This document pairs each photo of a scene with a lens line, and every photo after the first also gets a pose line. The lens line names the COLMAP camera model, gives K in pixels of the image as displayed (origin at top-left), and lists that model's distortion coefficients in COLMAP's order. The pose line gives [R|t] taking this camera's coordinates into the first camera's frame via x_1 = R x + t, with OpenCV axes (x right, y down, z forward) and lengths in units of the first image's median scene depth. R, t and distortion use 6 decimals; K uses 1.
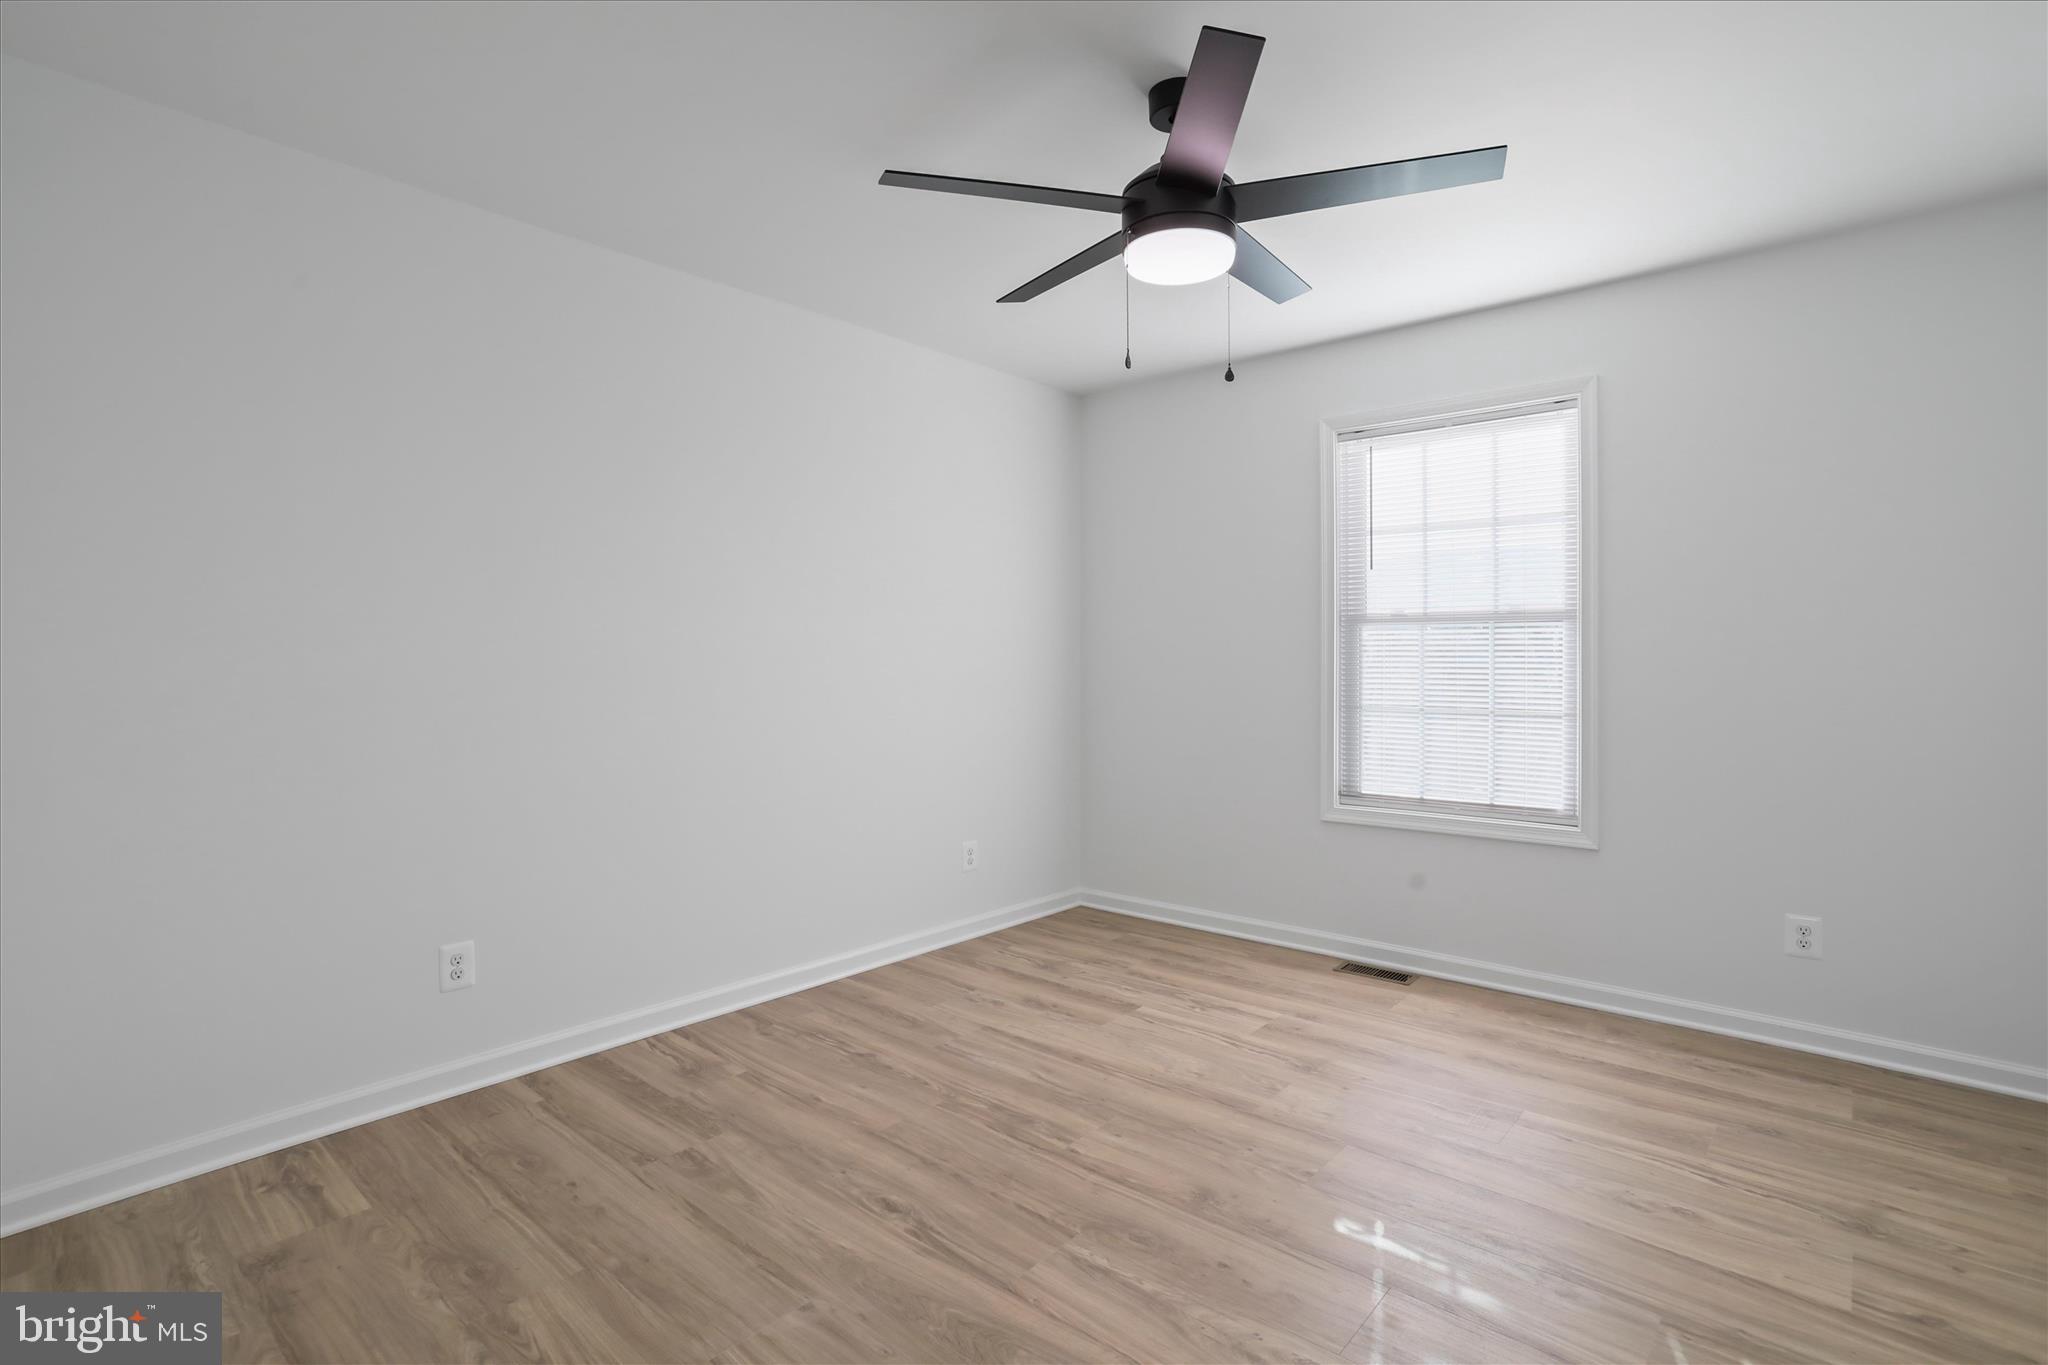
lens RADIAL K [[1011.3, 0, 1004.1], [0, 1011.3, 681.0], [0, 0, 1]] dist [-0.054322, 0.031345]
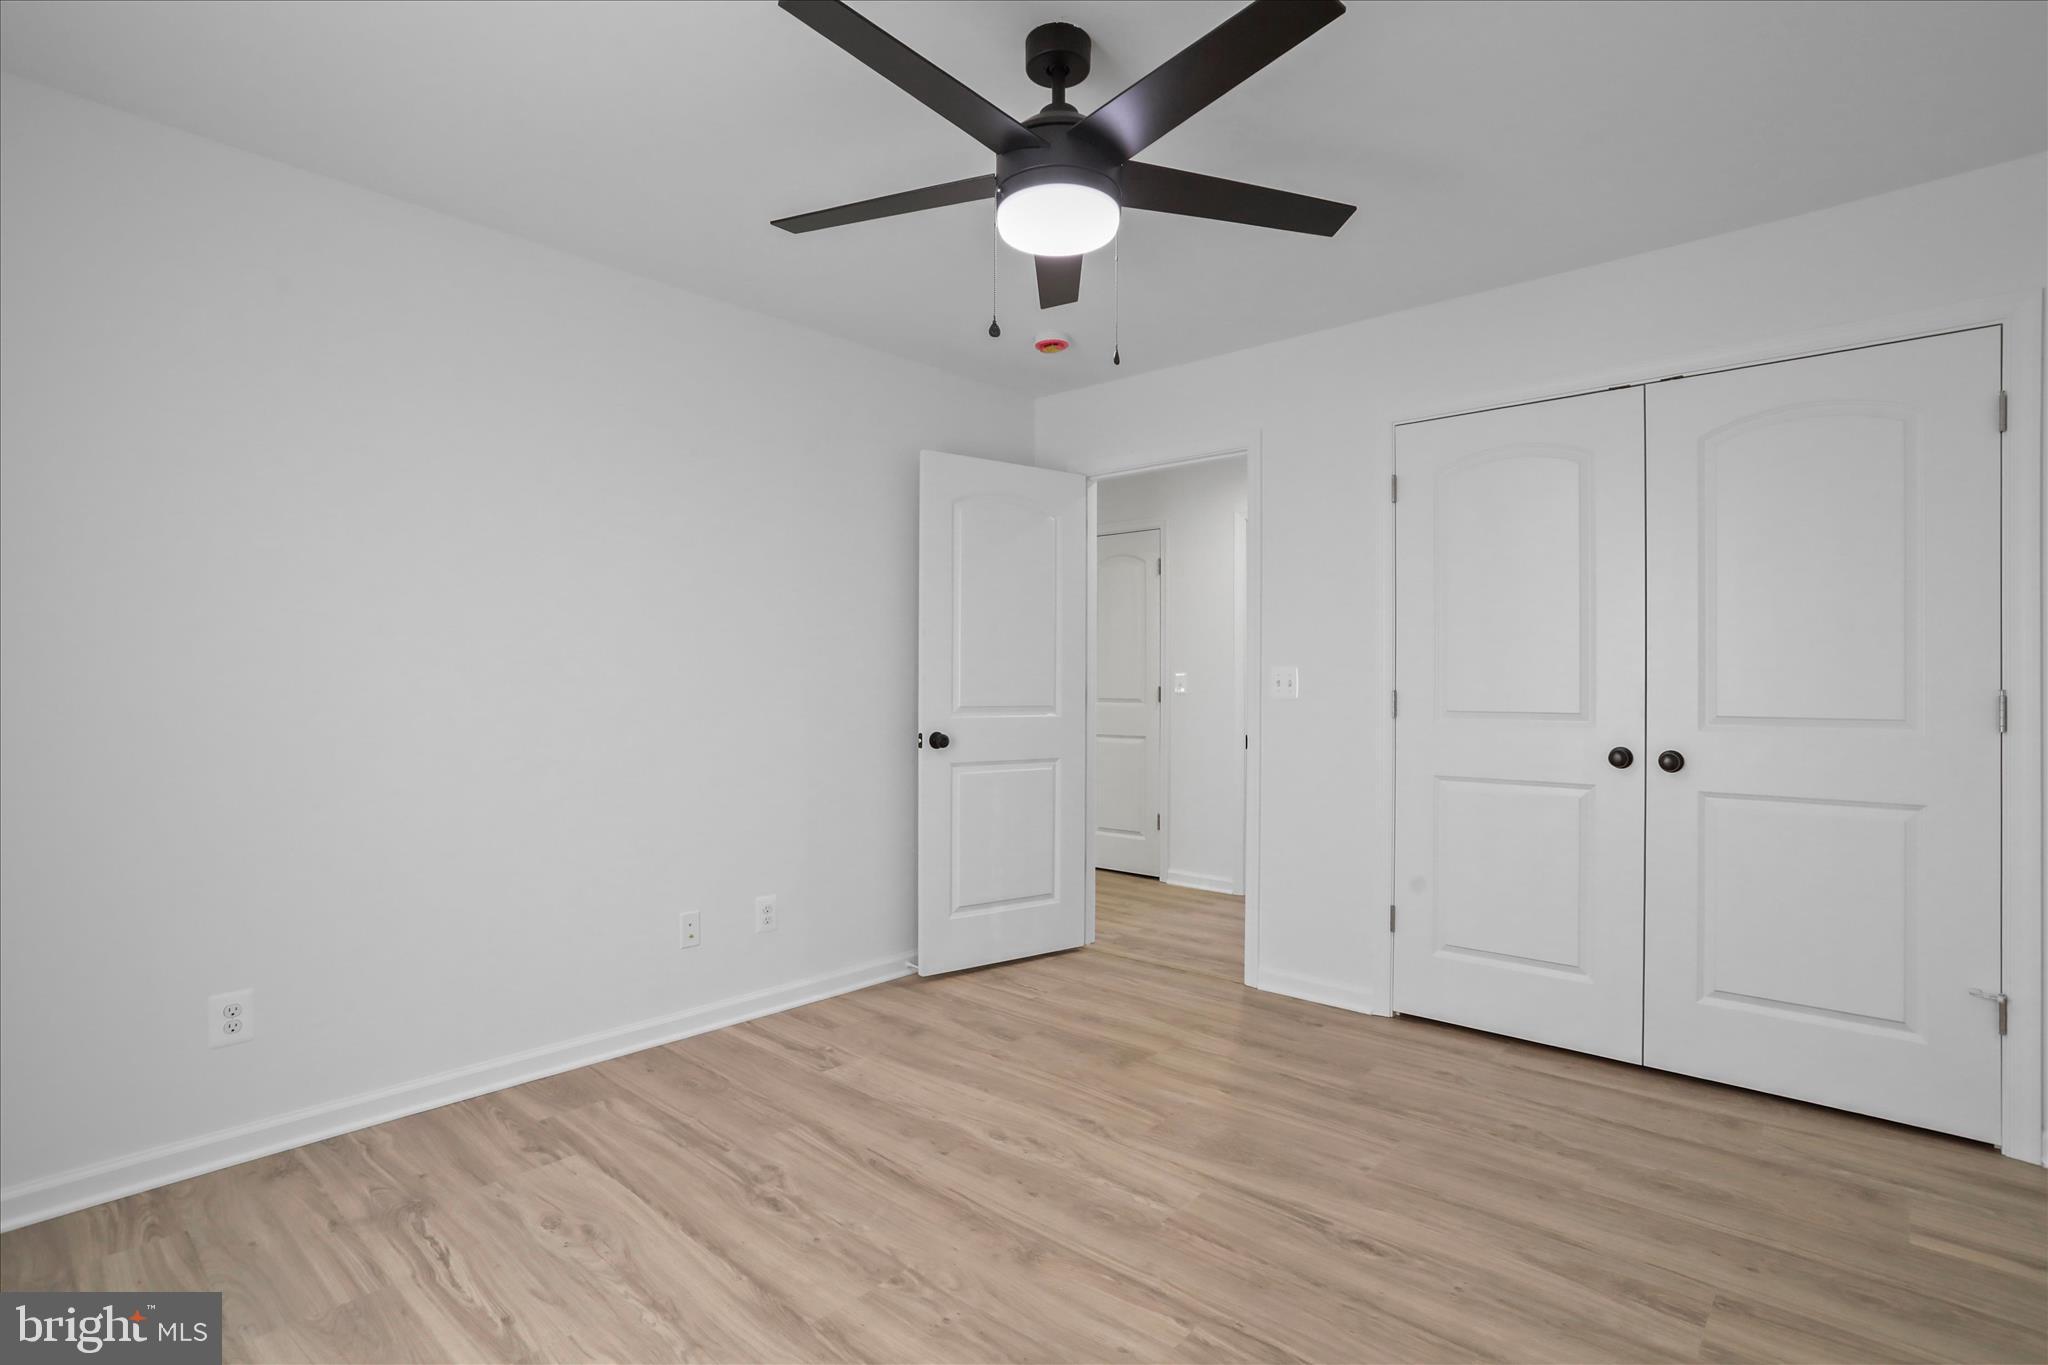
lens RADIAL K [[1011.3, 0, 1004.1], [0, 1011.3, 681.0], [0, 0, 1]] dist [-0.054322, 0.031345]
pose [[-0.999931, 0.000438, 0.011743, 0.220502], [0.000650, 0.999837, 0.018045, -0.024694], [-0.011733, 0.018051, -0.999768, 1.967339]]
